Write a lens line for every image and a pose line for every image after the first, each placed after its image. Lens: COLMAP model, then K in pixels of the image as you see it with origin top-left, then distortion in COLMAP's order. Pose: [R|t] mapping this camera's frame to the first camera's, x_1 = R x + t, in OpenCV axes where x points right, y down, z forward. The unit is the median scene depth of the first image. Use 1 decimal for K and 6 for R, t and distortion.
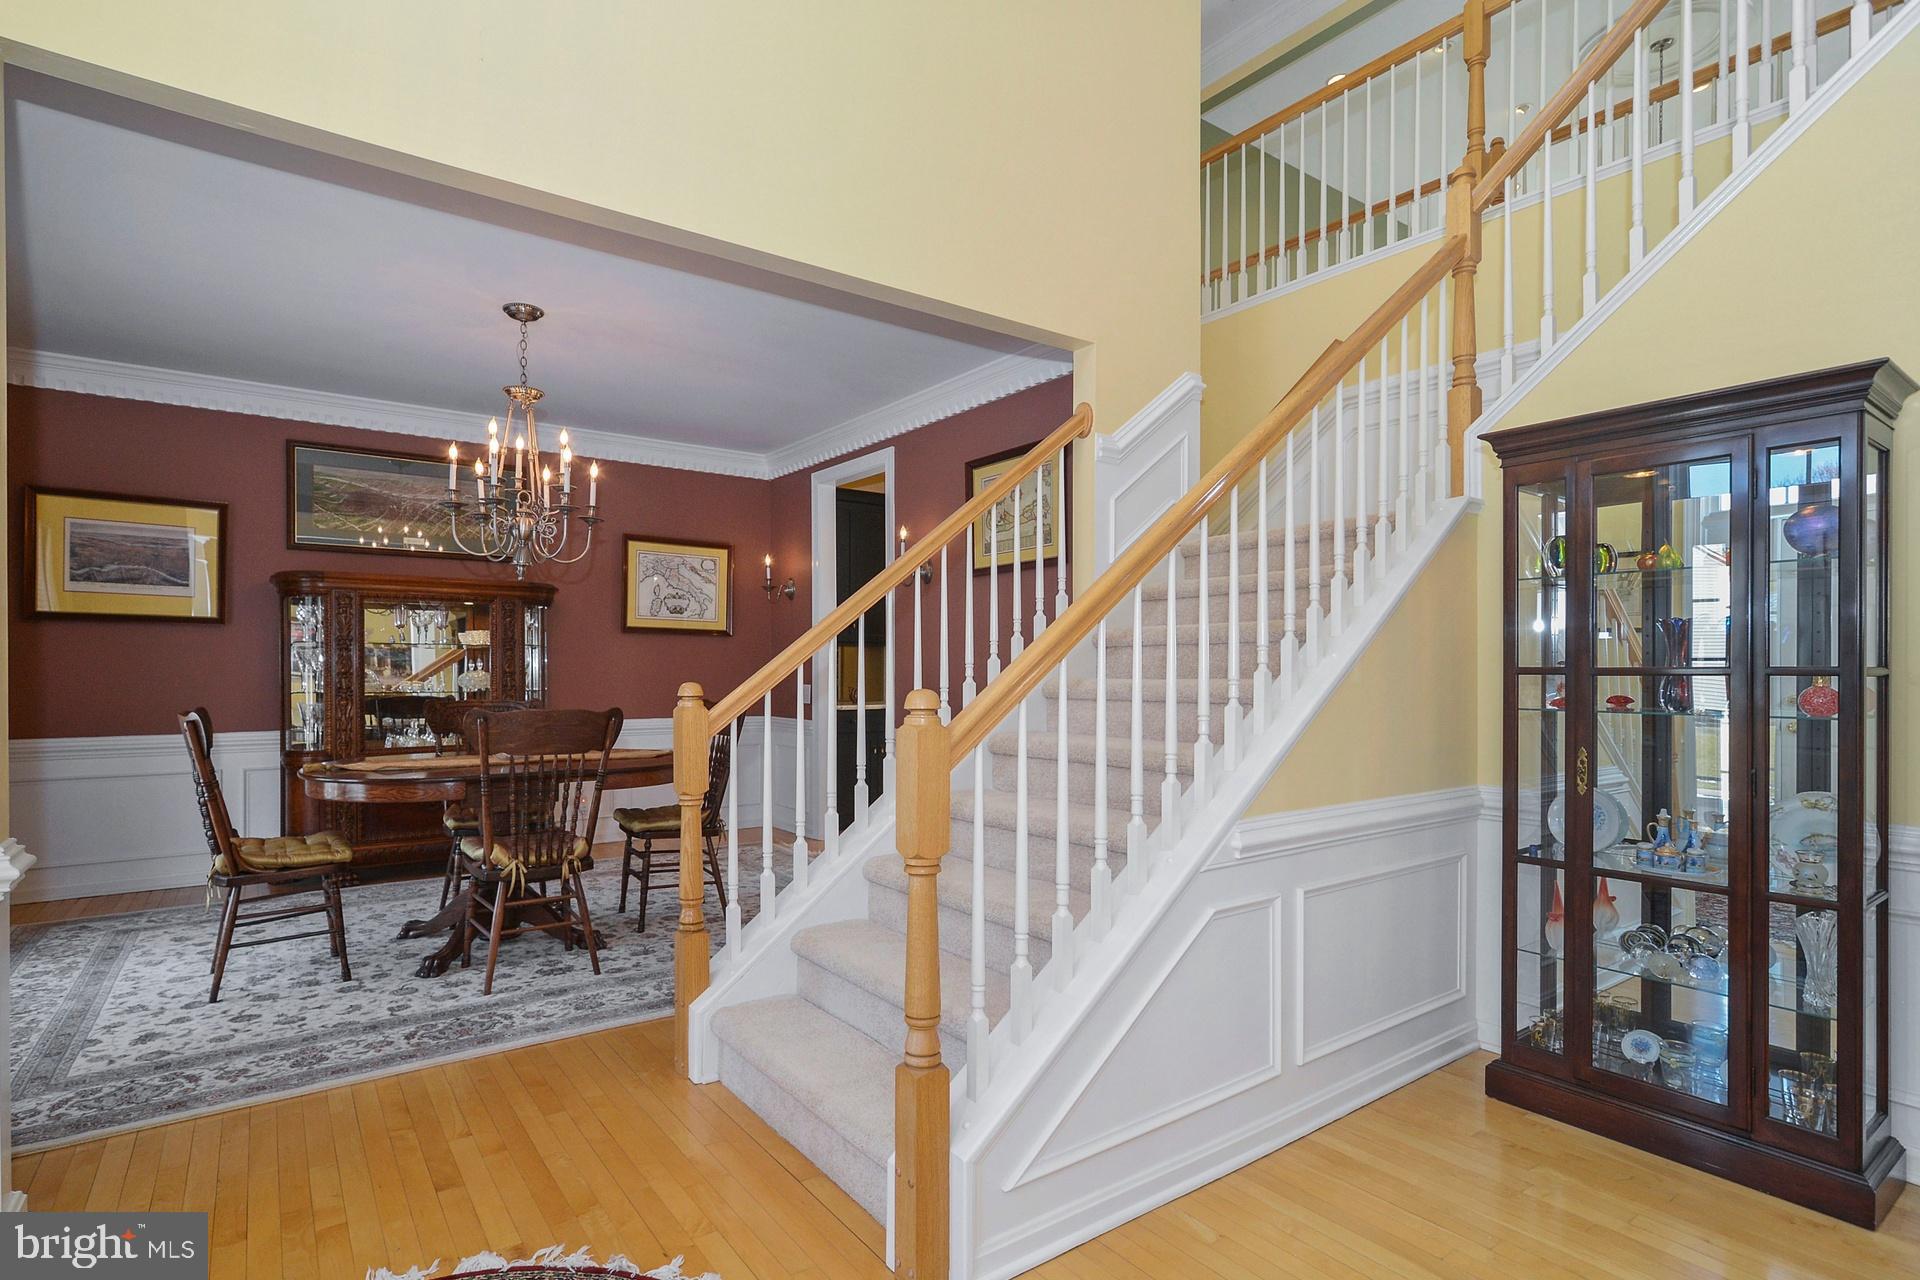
lens RADIAL K [[937.5, 0, 955.9], [0, 937.5, 654.9], [0, 0, 1]] dist [-0.020339, -0.003069]
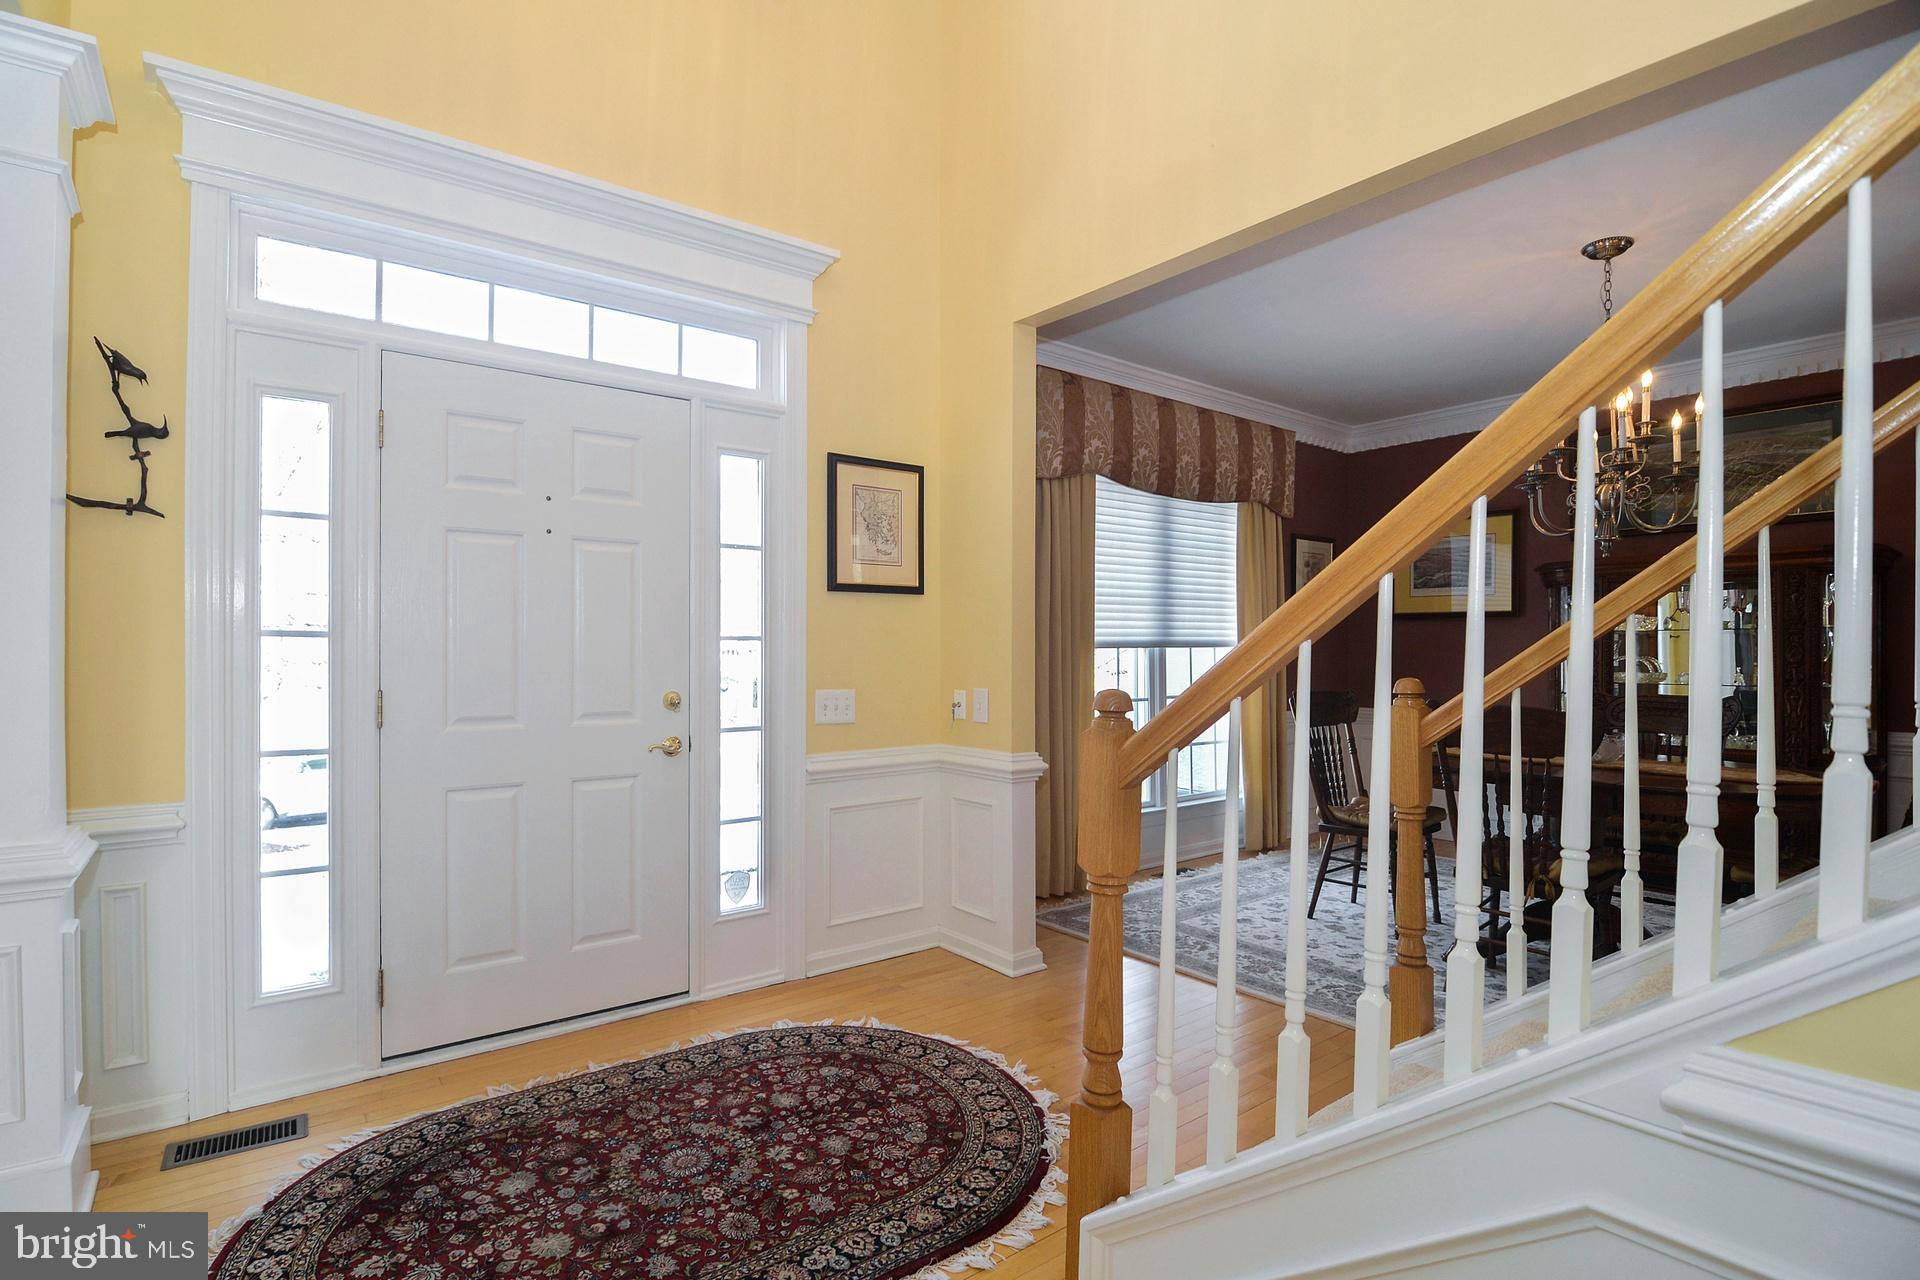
lens RADIAL K [[937.5, 0, 948.5], [0, 937.5, 641.6], [0, 0, 1]] dist [-0.020339, -0.003069]
pose [[0.020393, -0.006095, -0.999773, 0.492022], [0.006530, 0.999961, -0.005963, -0.003322], [0.999771, -0.006407, 0.020432, 0.477809]]
